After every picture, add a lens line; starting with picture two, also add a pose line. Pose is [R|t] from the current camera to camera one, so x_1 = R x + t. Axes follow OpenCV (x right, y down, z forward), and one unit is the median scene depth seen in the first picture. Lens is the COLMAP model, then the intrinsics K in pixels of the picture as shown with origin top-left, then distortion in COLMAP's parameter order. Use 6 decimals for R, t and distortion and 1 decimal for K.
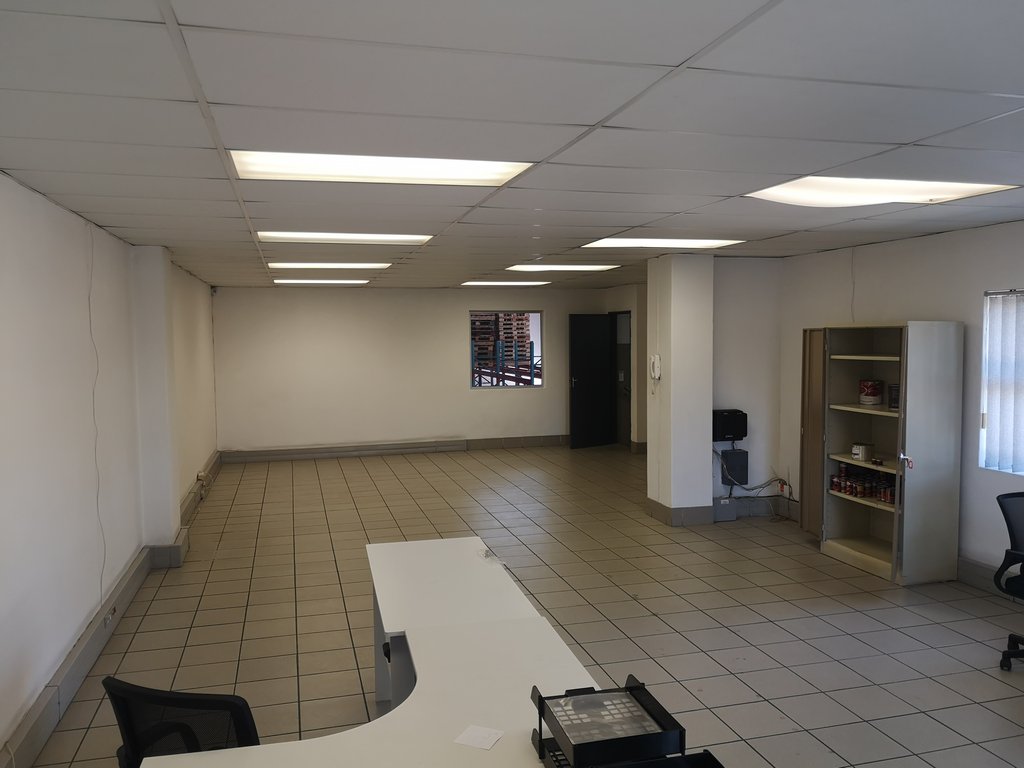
lens RADIAL K [[792.7, 0, 513.5], [0, 792.7, 380.1], [0, 0, 1]] dist [0.036285, -0.005337]
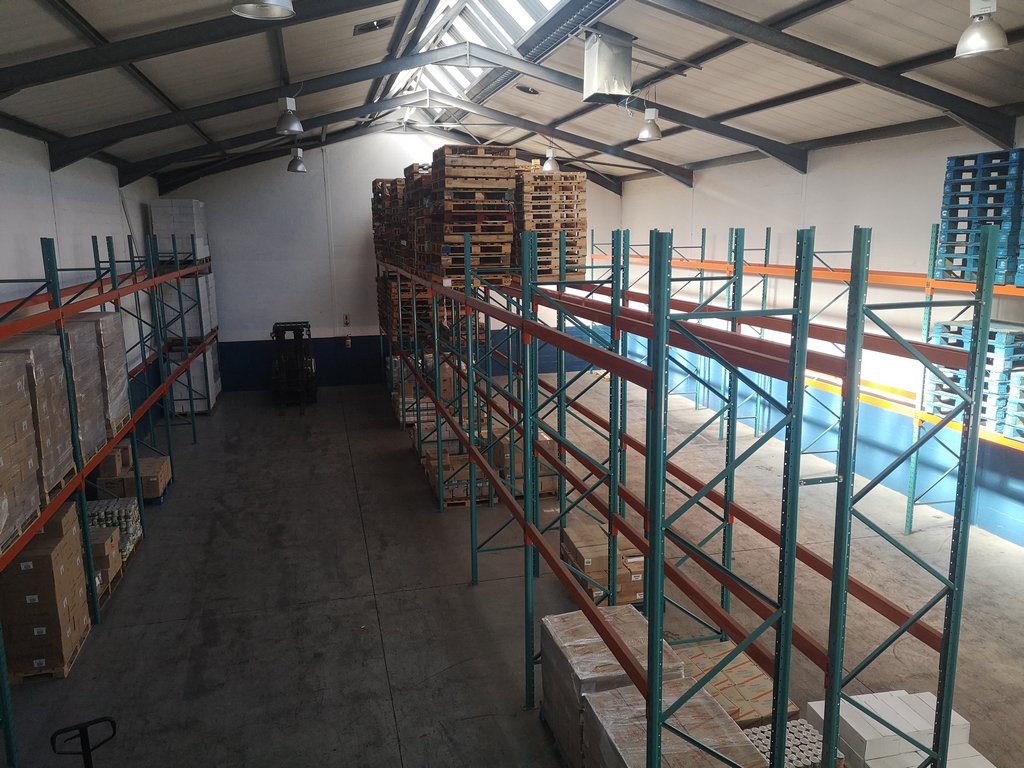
lens RADIAL K [[792.7, 0, 511.8], [0, 792.7, 385.8], [0, 0, 1]] dist [0.036285, -0.005337]
pose [[0.999422, 0.001524, -0.033959, -0.009050], [0.003082, 0.990817, 0.135177, -0.022899], [0.033854, -0.135203, 0.990239, 0.516768]]
